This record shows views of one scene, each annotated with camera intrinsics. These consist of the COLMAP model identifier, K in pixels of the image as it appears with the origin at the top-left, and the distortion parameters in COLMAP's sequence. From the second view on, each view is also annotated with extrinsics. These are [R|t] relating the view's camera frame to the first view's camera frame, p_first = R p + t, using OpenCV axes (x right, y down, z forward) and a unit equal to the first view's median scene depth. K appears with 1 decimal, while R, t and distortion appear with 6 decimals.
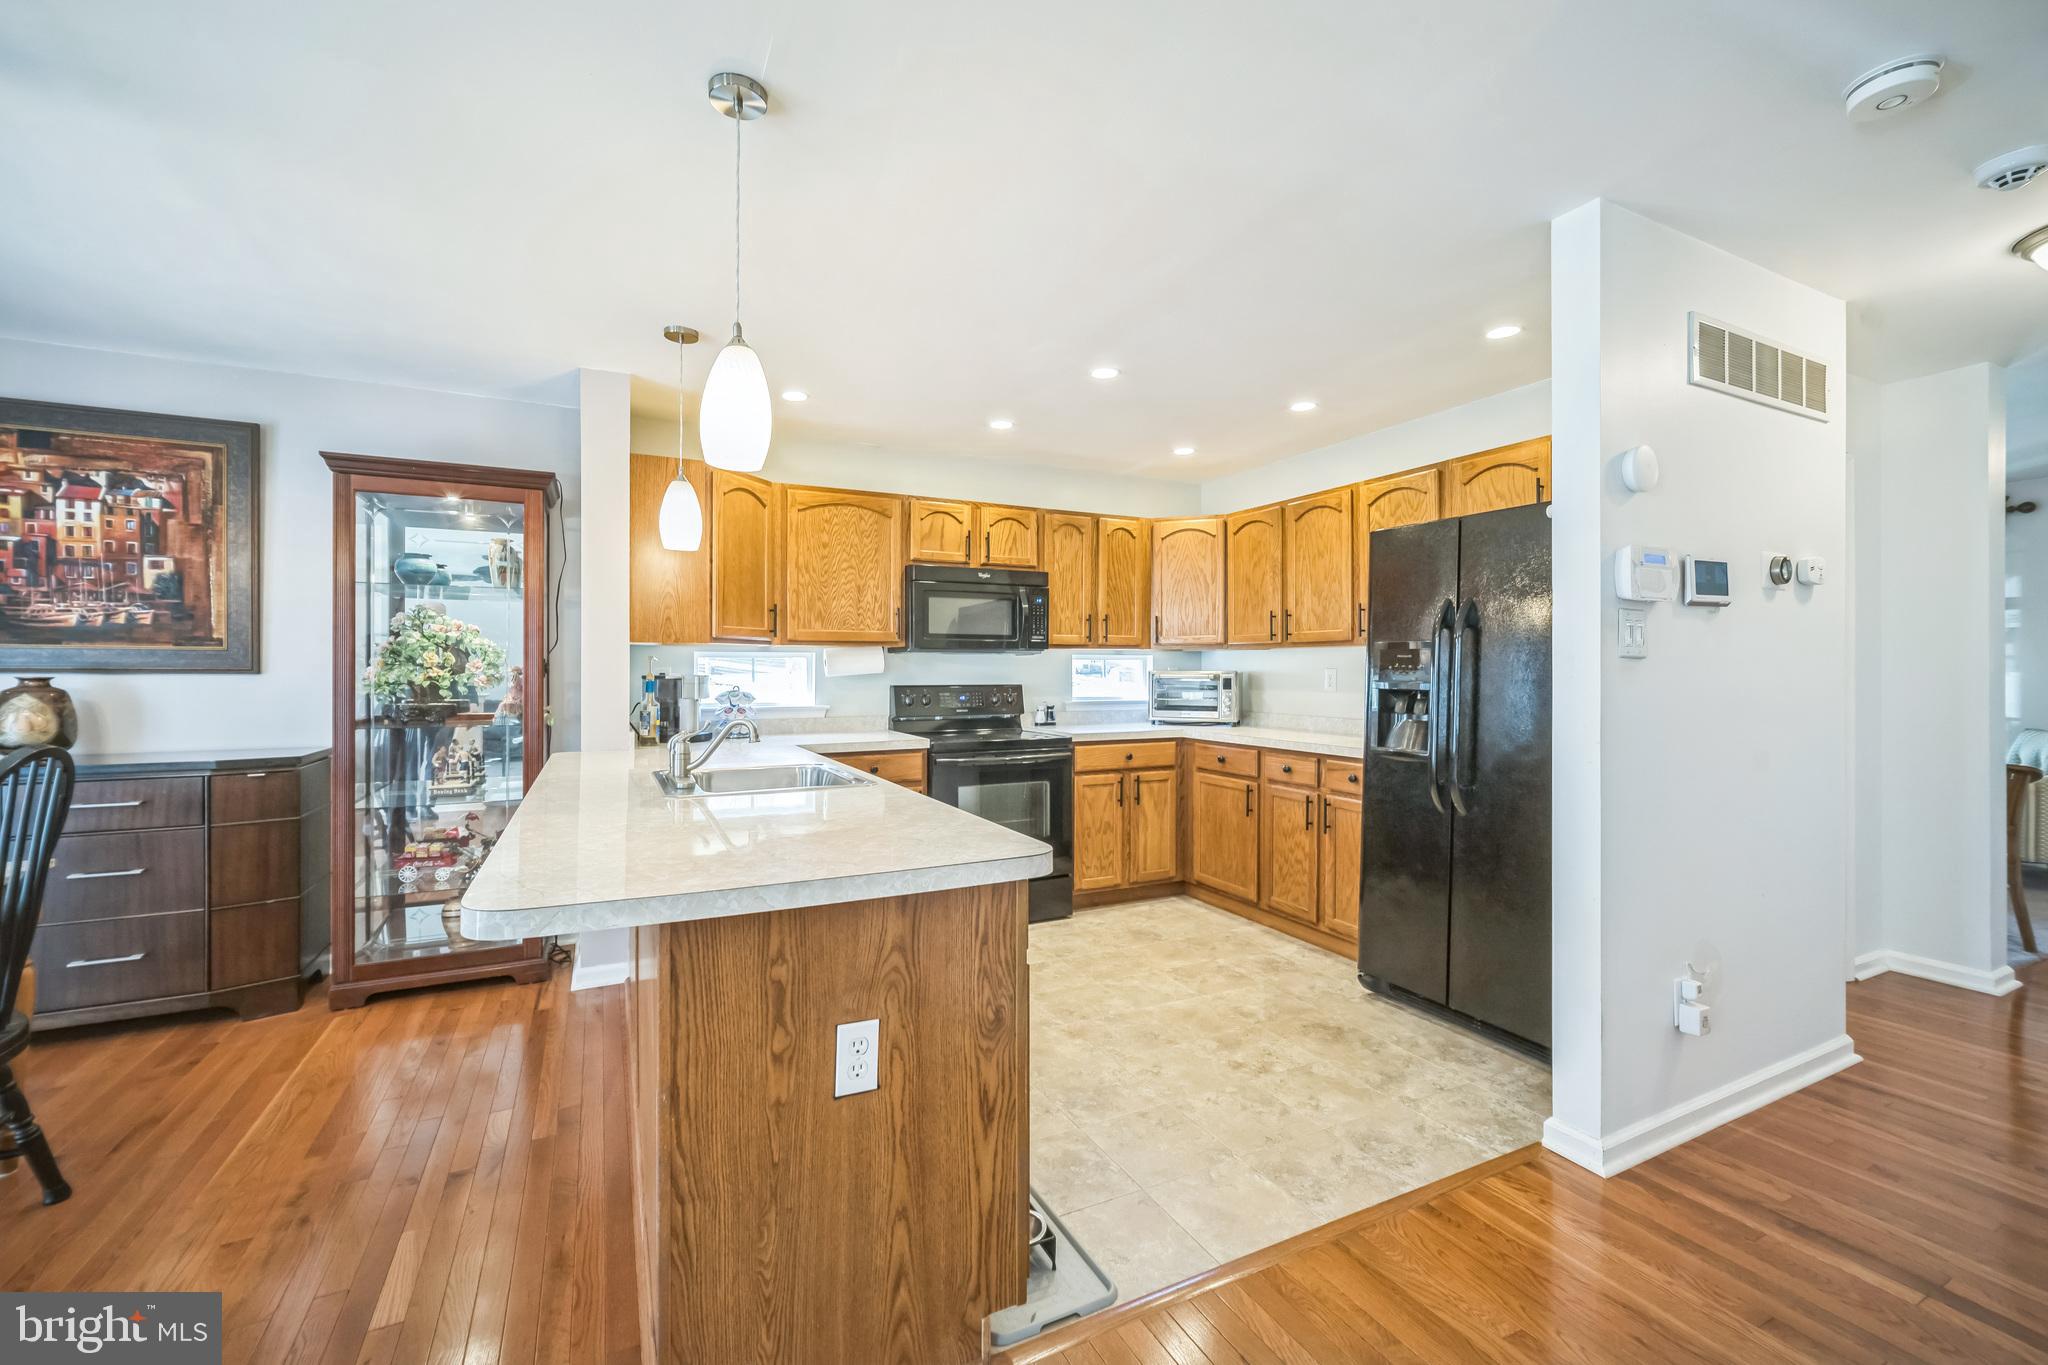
lens RADIAL K [[845.6, 0, 1018.4], [0, 845.6, 669.4], [0, 0, 1]] dist [-0.003943, 0.001322]
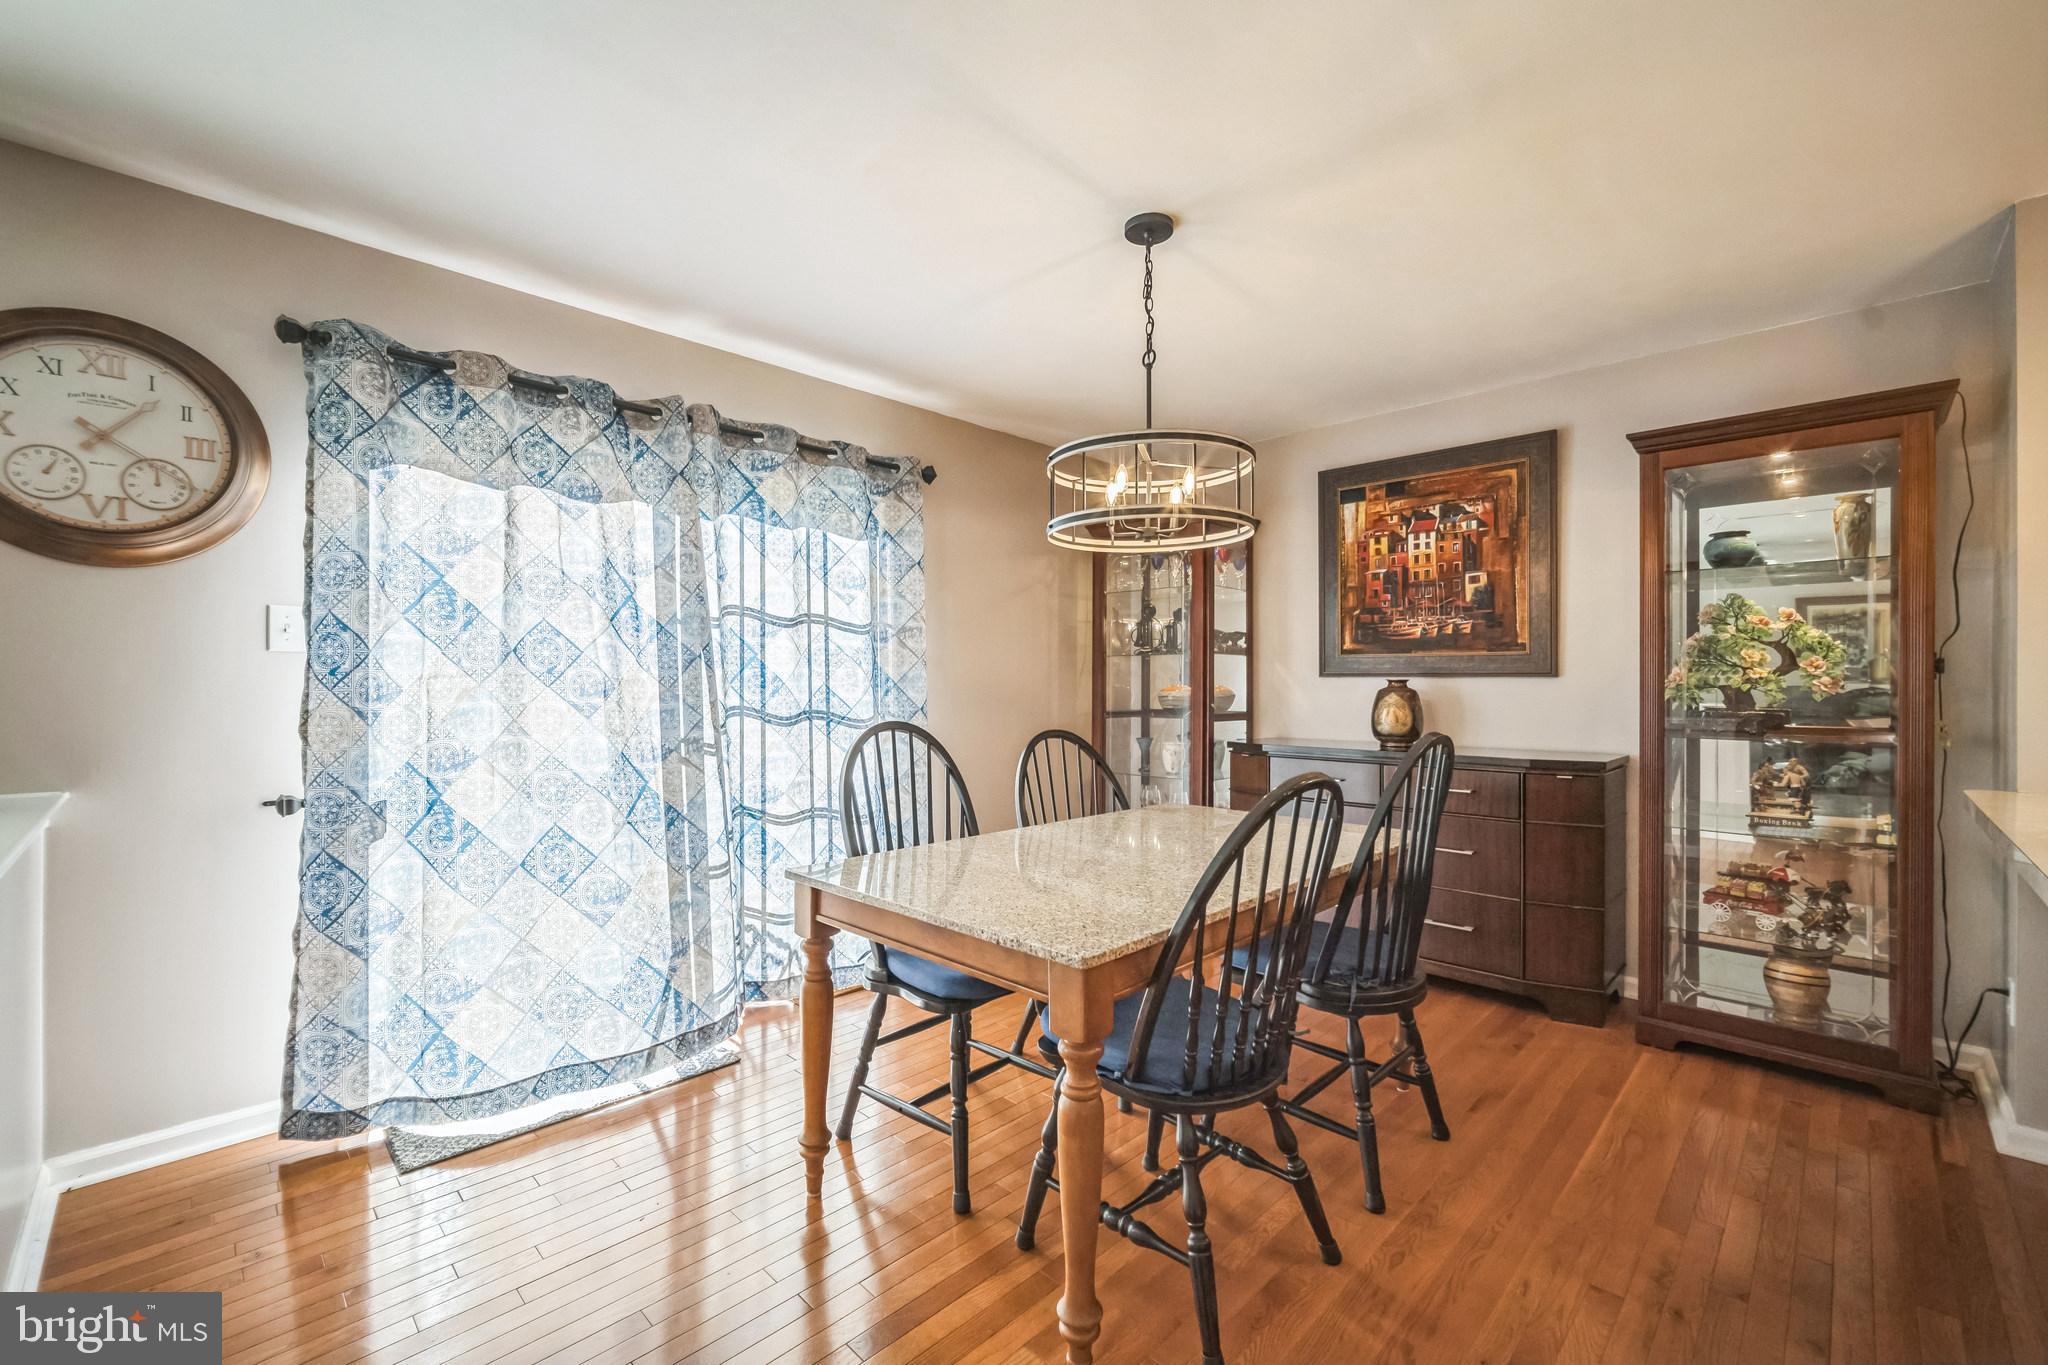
lens RADIAL K [[845.6, 0, 1012.3], [0, 845.6, 684.7], [0, 0, 1]] dist [-0.003943, 0.001322]
pose [[0.320895, 0.001831, -0.947113, -0.134381], [0.001697, 0.999995, 0.002508, 0.009927], [0.947113, -0.002413, 0.320890, 0.050692]]
